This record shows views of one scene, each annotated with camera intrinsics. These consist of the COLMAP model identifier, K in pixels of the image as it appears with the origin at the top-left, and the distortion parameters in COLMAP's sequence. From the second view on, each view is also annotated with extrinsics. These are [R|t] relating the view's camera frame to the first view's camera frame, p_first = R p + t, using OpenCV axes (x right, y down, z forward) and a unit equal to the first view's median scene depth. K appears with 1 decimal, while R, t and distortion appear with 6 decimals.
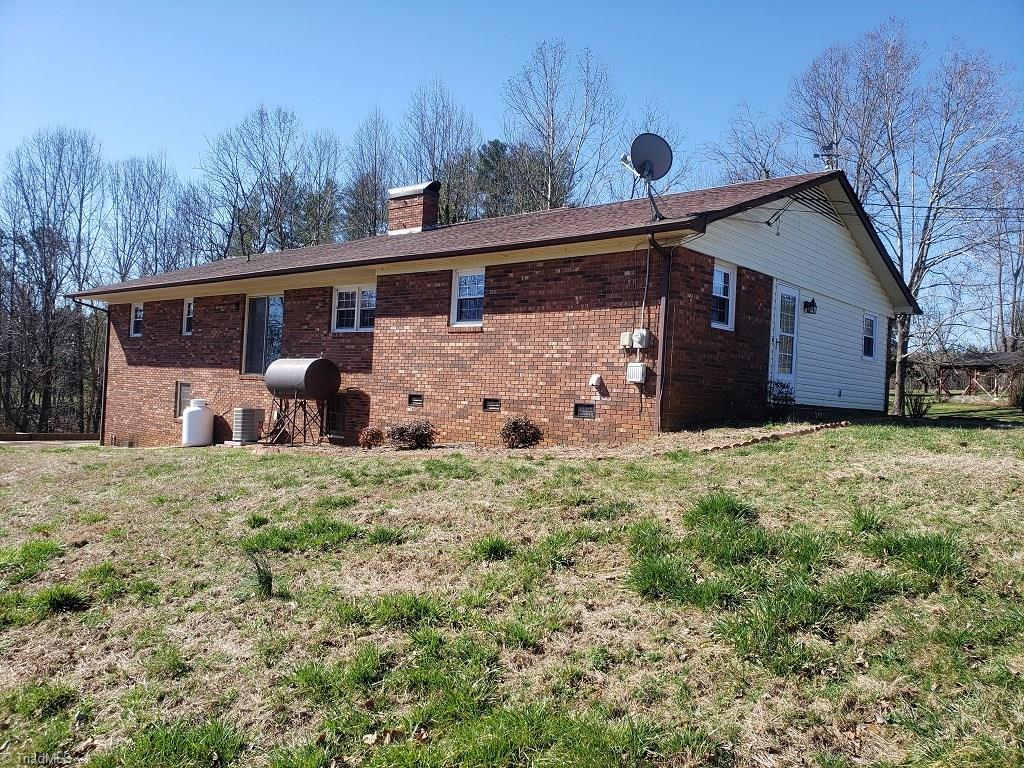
lens RADIAL K [[798.6, 0, 510.4], [0, 798.6, 385.1], [0, 0, 1]] dist [0.022752, 0.005218]
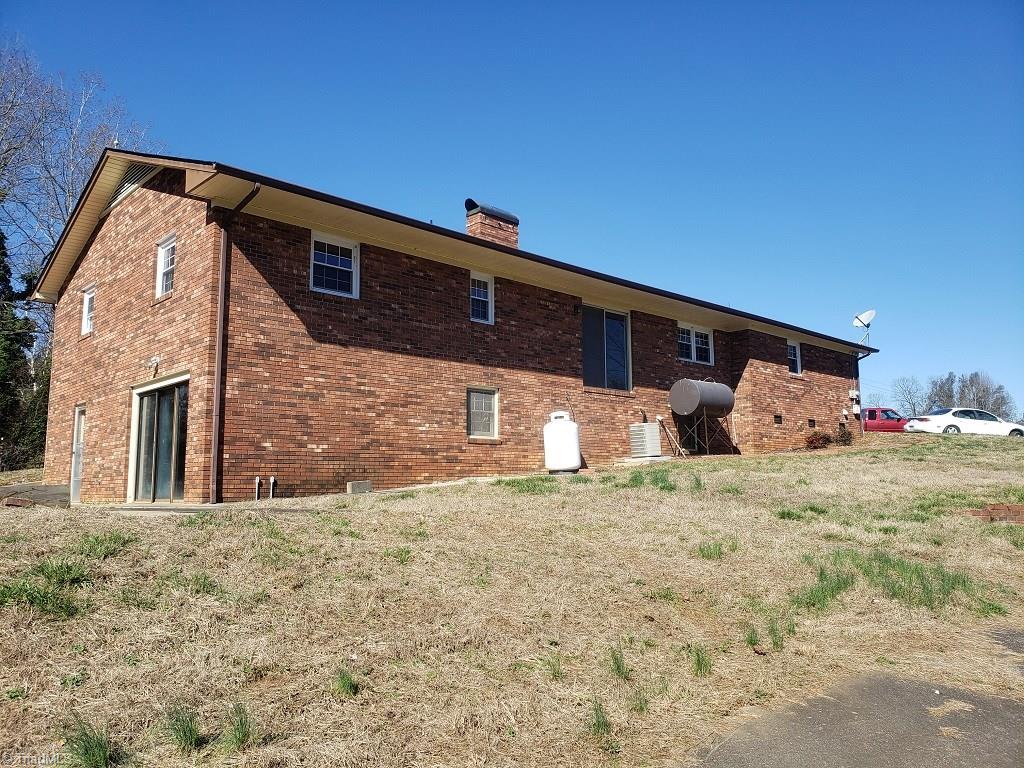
lens RADIAL K [[798.6, 0, 511.6], [0, 798.6, 384.3], [0, 0, 1]] dist [0.022752, 0.005218]
pose [[0.082984, 0.089303, 0.992541, -1.349222], [0.004552, 0.995932, -0.089989, 0.070117], [-0.996540, 0.011986, 0.082240, 1.116034]]
